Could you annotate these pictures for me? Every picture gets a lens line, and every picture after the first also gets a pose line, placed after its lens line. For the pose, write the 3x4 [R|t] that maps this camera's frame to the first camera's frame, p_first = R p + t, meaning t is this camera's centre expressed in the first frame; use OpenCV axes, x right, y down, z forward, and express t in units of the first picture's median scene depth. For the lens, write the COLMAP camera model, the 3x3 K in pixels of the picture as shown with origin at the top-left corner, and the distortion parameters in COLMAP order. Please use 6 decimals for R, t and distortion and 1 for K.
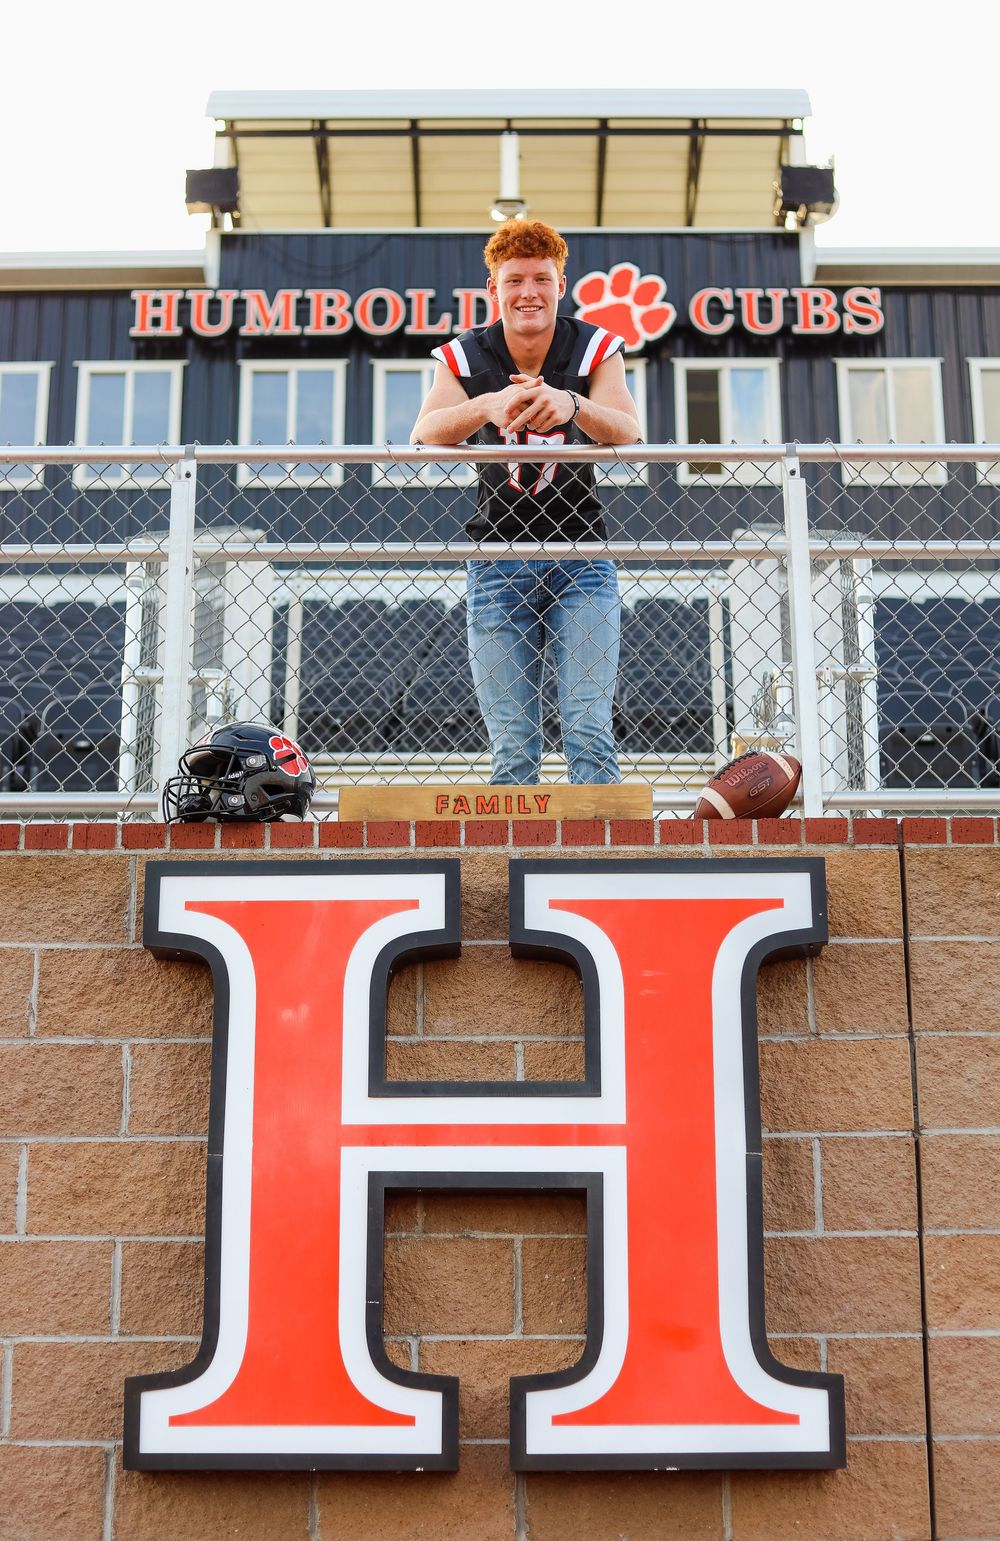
lens RADIAL K [[2536.7, 0, 500.0], [0, 2536.7, 770.5], [0, 0, 1]] dist [-0.150017, 0.070407]
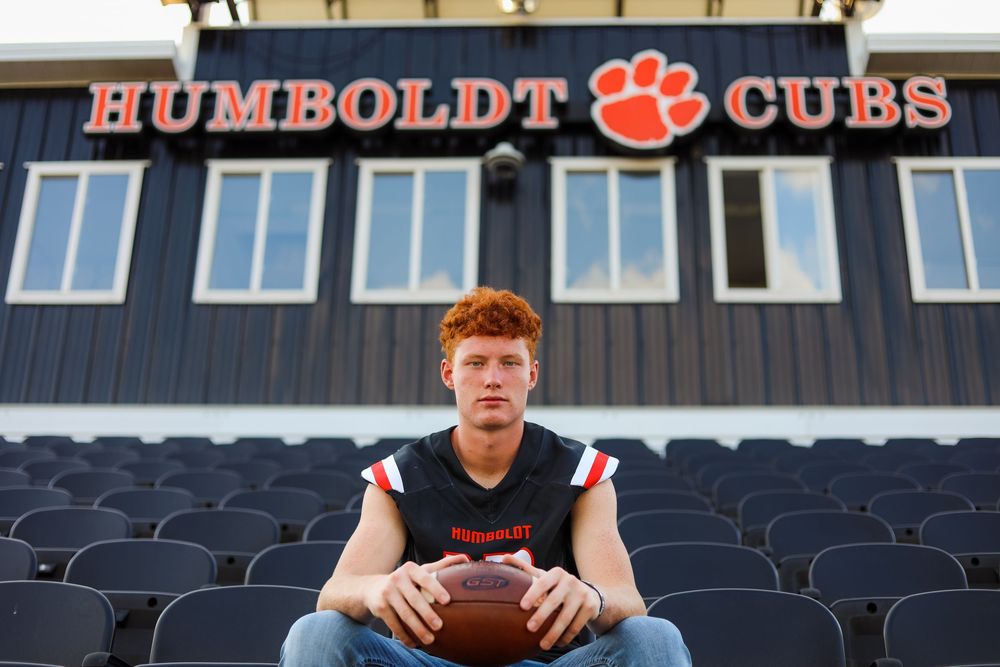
lens RADIAL K [[1410.6, 0, 500.0], [0, 1410.6, 333.5], [0, 0, 1]] dist [-0.125656, -0.036385]
pose [[0.999209, 0.003813, -0.039573, 0.017586], [-0.009039, 0.991112, -0.132720, -0.040012], [0.038715, 0.132972, 0.990363, 0.534927]]
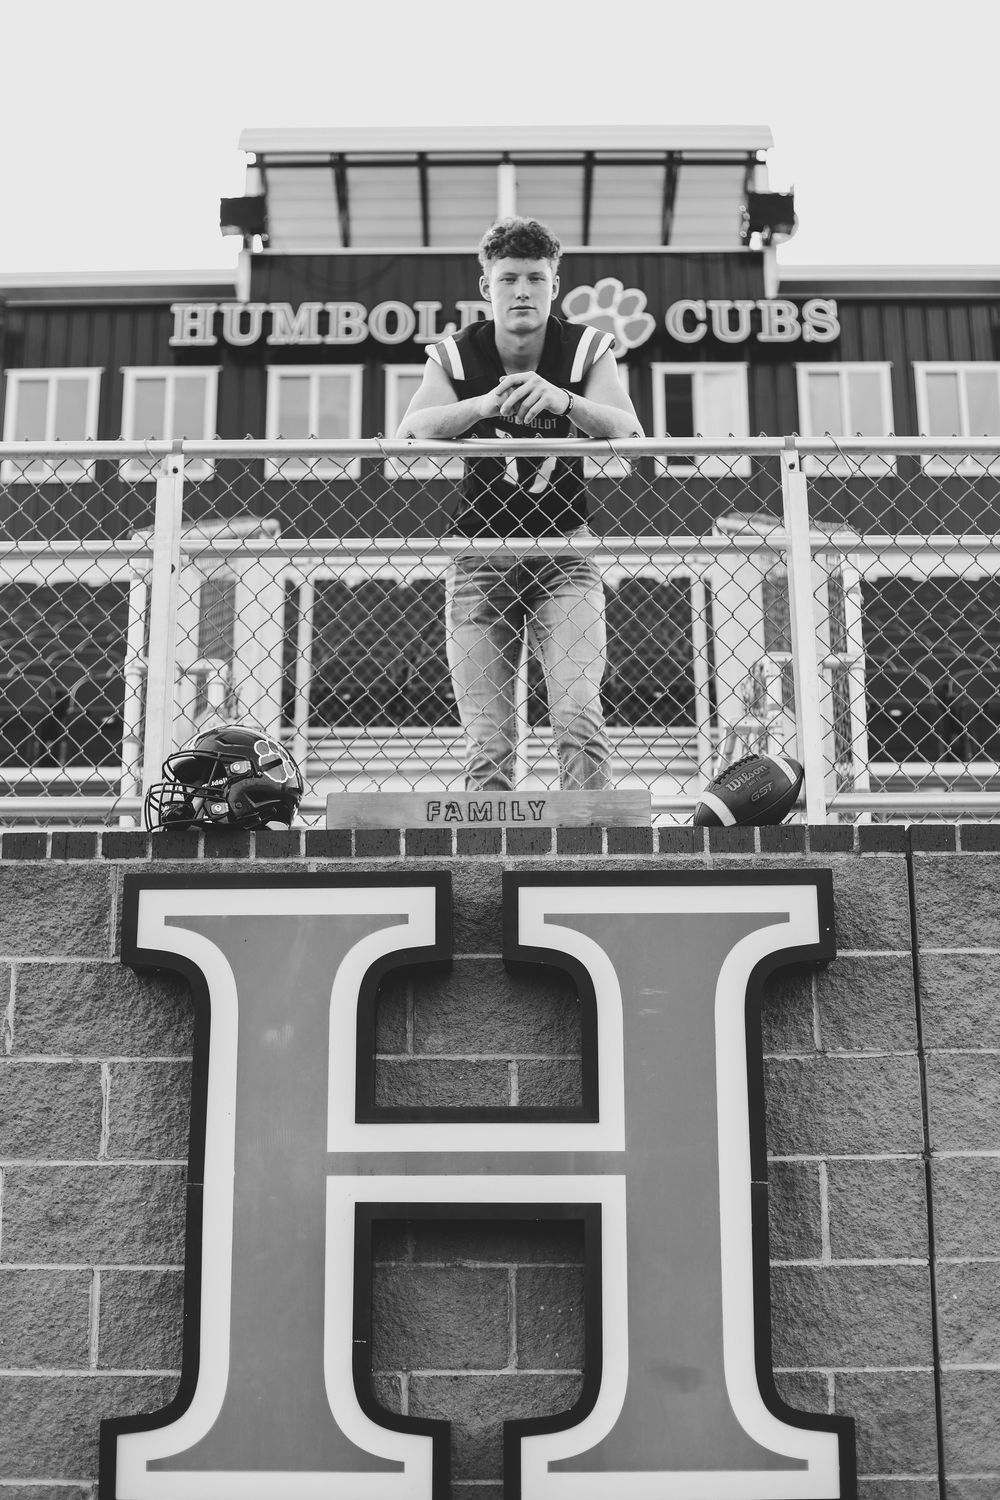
lens RADIAL K [[2116.0, 0, 500.0], [0, 2116.0, 750.0], [0, 0, 1]] dist [-0.125656, -0.036385]
pose [[0.999998, -0.002049, -0.000669, 0.000936], [0.002060, 0.999852, 0.017053, -0.006957], [0.000634, -0.017054, 0.999854, 0.057255]]
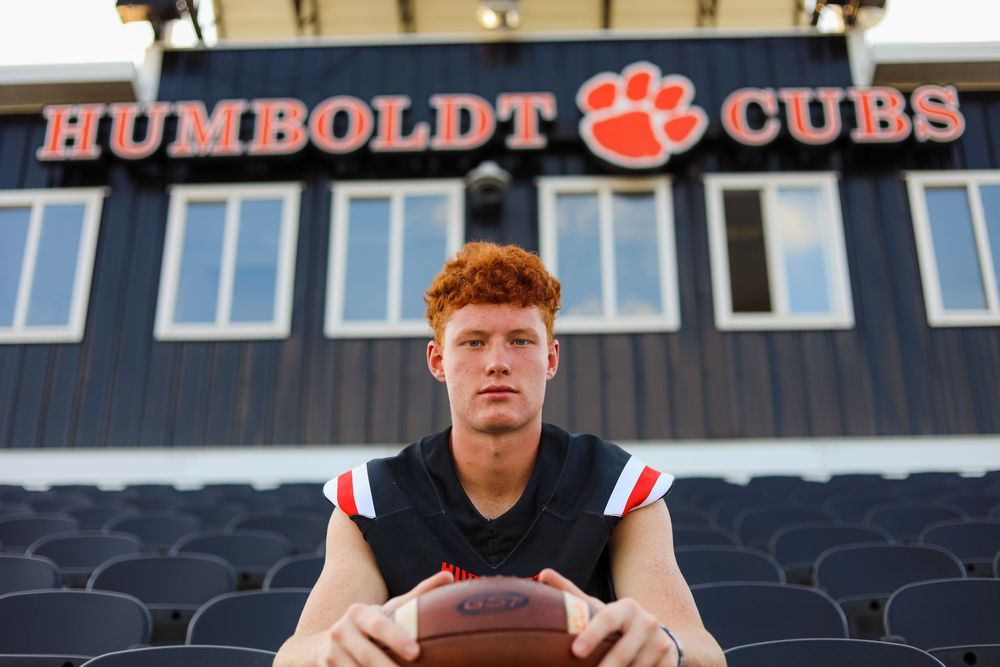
lens RADIAL K [[1410.6, 0, 500.0], [0, 1410.6, 333.5], [0, 0, 1]] dist [-0.125656, -0.036385]
pose [[0.999563, -0.013191, -0.026440, 0.014677], [0.008554, 0.985690, -0.168352, -0.039212], [0.028282, 0.168053, 0.985372, 0.568841]]
